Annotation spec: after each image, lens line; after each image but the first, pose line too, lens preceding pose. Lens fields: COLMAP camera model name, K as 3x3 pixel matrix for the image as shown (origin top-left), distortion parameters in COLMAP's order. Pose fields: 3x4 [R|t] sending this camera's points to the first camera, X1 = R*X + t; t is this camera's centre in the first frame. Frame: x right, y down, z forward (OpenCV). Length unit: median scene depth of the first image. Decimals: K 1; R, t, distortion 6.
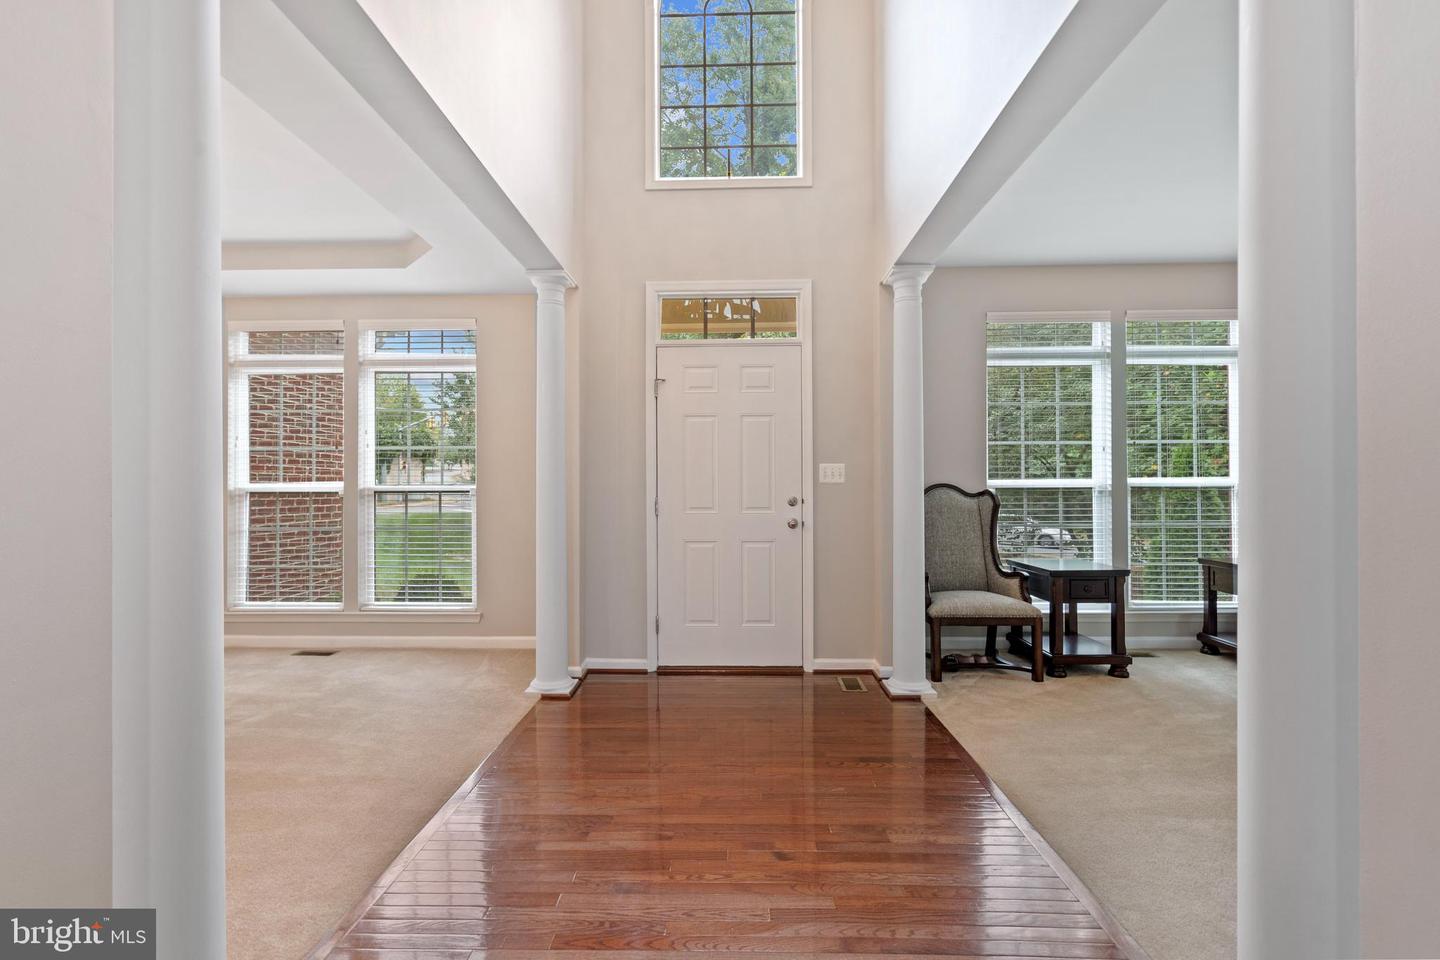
lens RADIAL K [[662.4, 0, 706.0], [0, 662.4, 487.9], [0, 0, 1]] dist [-0.004282, -0.001405]
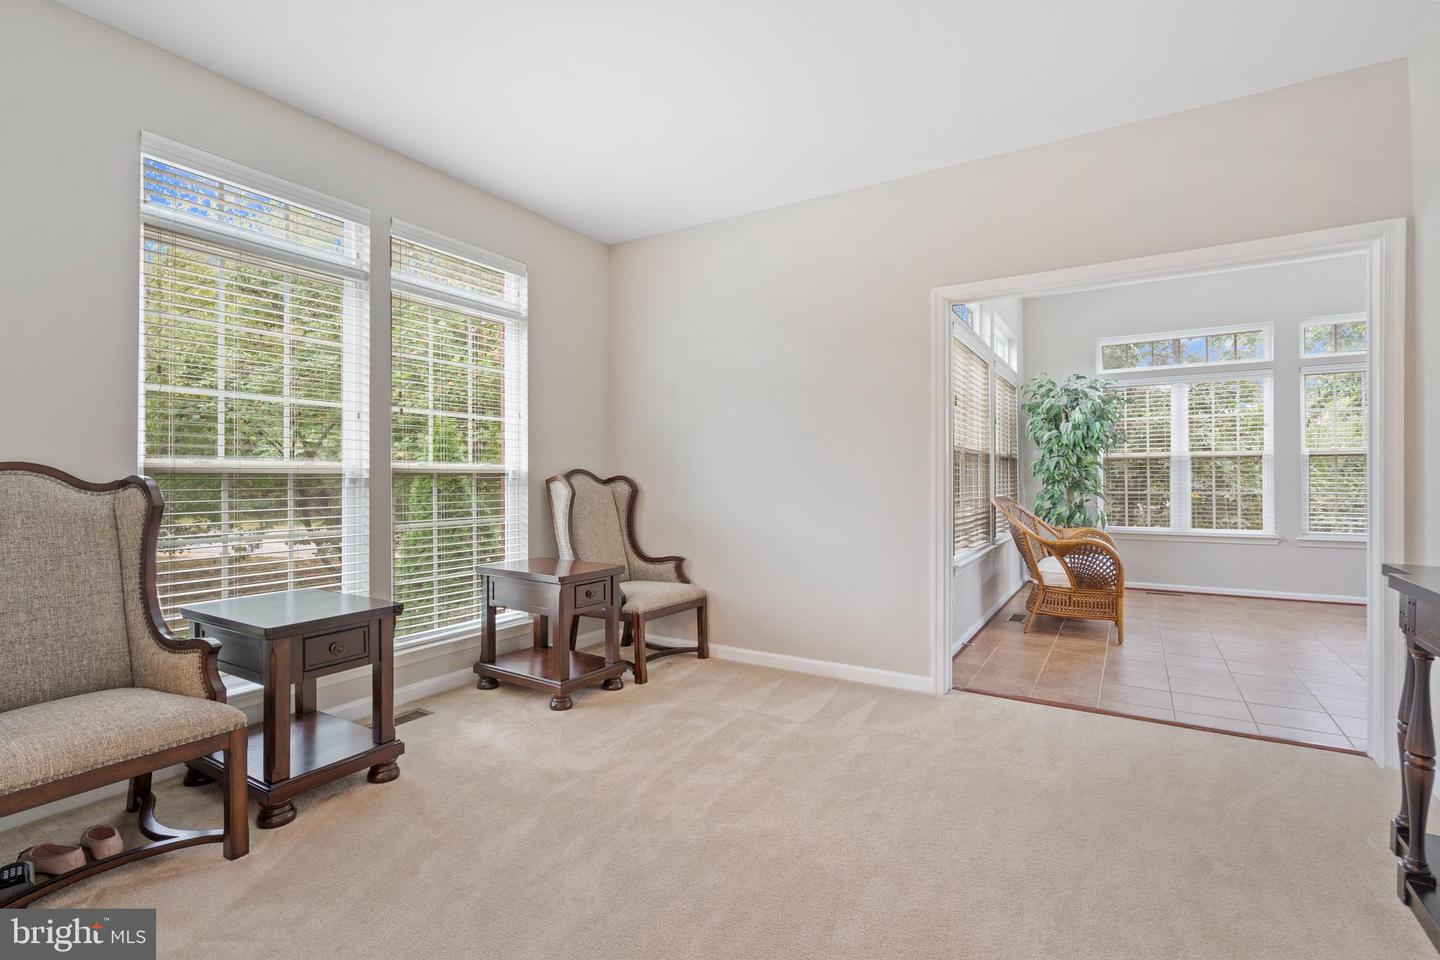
lens RADIAL K [[662.4, 0, 705.9], [0, 662.4, 477.0], [0, 0, 1]] dist [-0.004282, -0.001405]
pose [[0.503047, 0.004961, 0.864245, 0.217238], [-0.005264, 0.999983, -0.002676, 0.002632], [-0.864243, -0.003204, 0.503064, 0.388216]]
